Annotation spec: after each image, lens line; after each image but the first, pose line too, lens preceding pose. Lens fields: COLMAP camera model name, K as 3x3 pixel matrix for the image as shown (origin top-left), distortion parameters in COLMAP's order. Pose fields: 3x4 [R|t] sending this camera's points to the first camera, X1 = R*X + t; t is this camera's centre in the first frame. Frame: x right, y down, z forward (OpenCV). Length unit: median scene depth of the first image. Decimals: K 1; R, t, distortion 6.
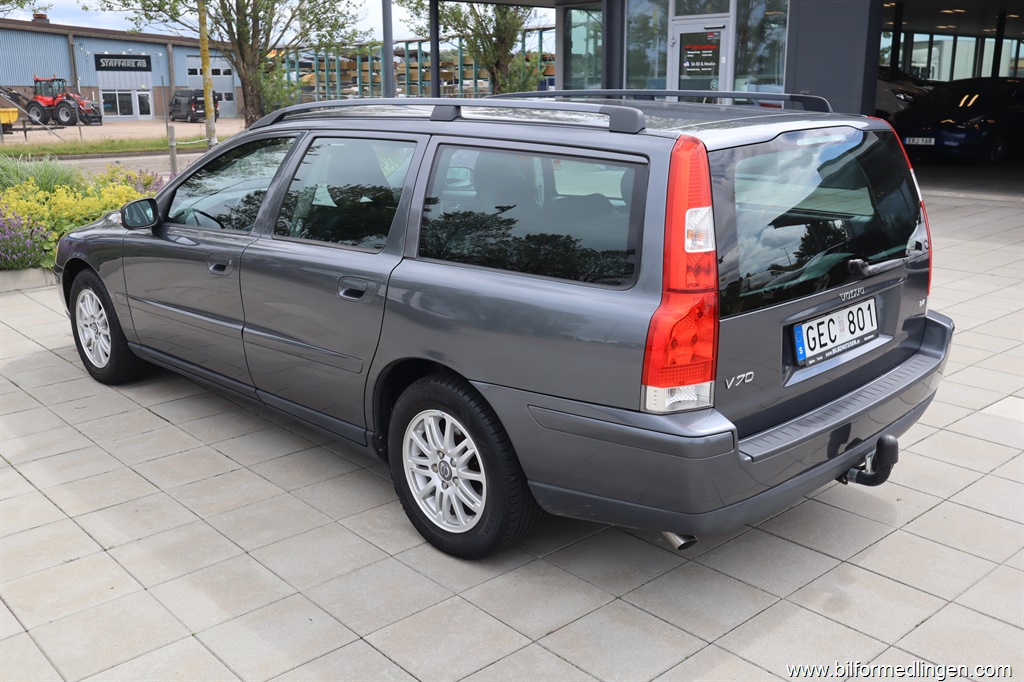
lens RADIAL K [[1002.3, 0, 514.3], [0, 1002.3, 344.4], [0, 0, 1]] dist [-0.052911, 0.125481]
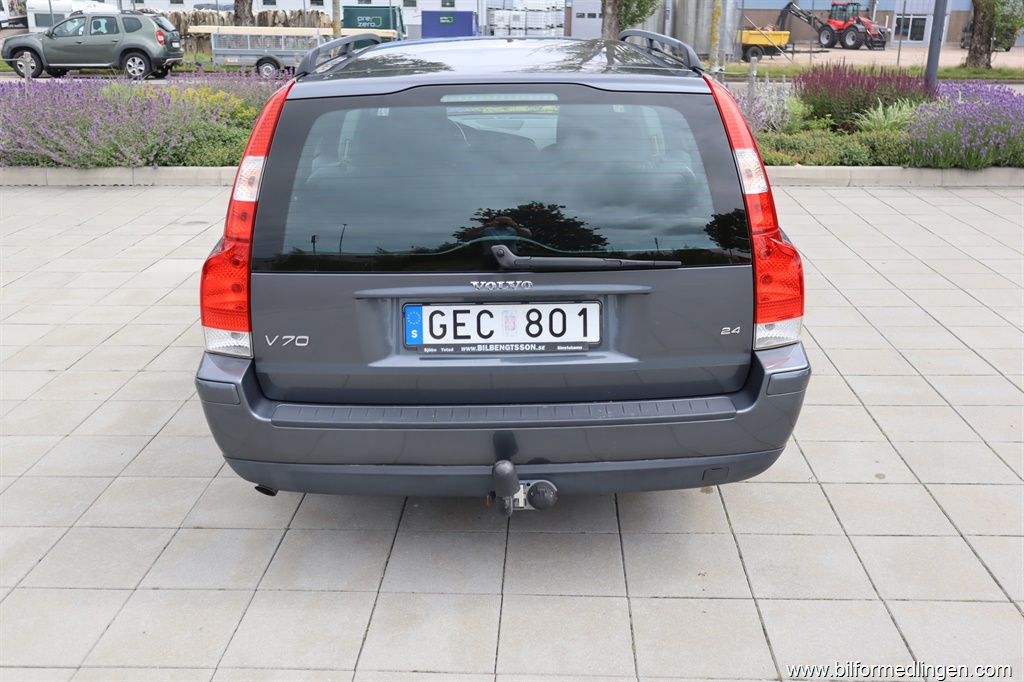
lens RADIAL K [[1002.3, 0, 514.3], [0, 1002.3, 344.4], [0, 0, 1]] dist [-0.052911, 0.125481]
pose [[0.714729, 0.232554, -0.659607, 0.810619], [-0.185563, 0.972355, 0.141747, -0.110150], [0.674336, 0.021088, 0.738124, 0.345727]]
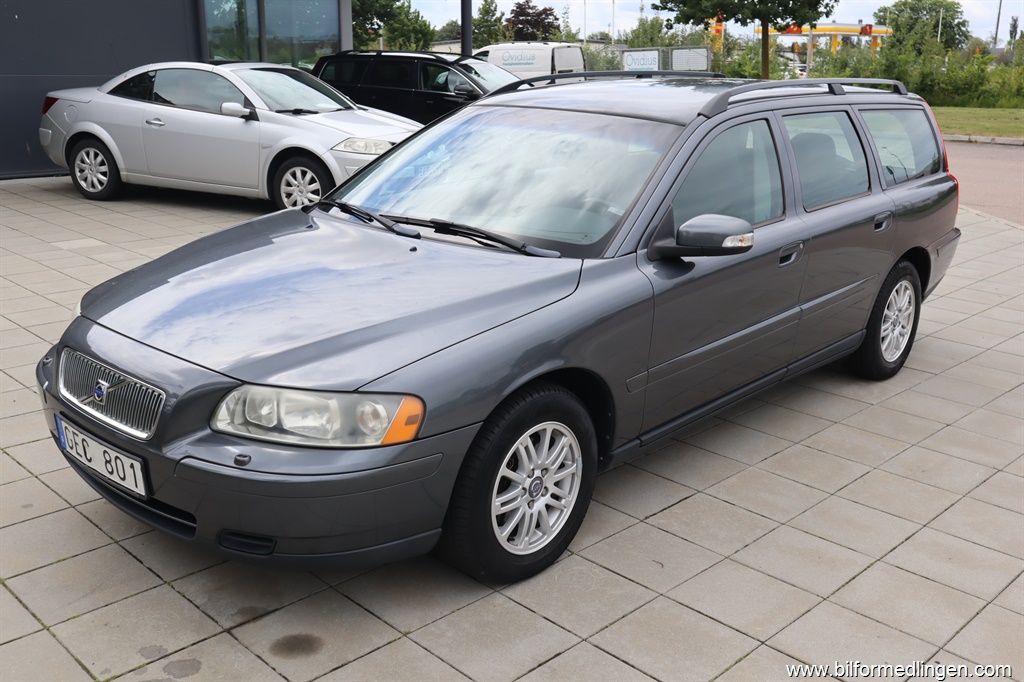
lens RADIAL K [[1002.3, 0, 514.3], [0, 1002.3, 344.4], [0, 0, 1]] dist [-0.052911, 0.125481]
pose [[-0.059780, -0.271887, 0.960471, -1.448040], [0.247222, 0.928182, 0.278134, -0.393182], [-0.967113, 0.254077, 0.011730, 1.489523]]
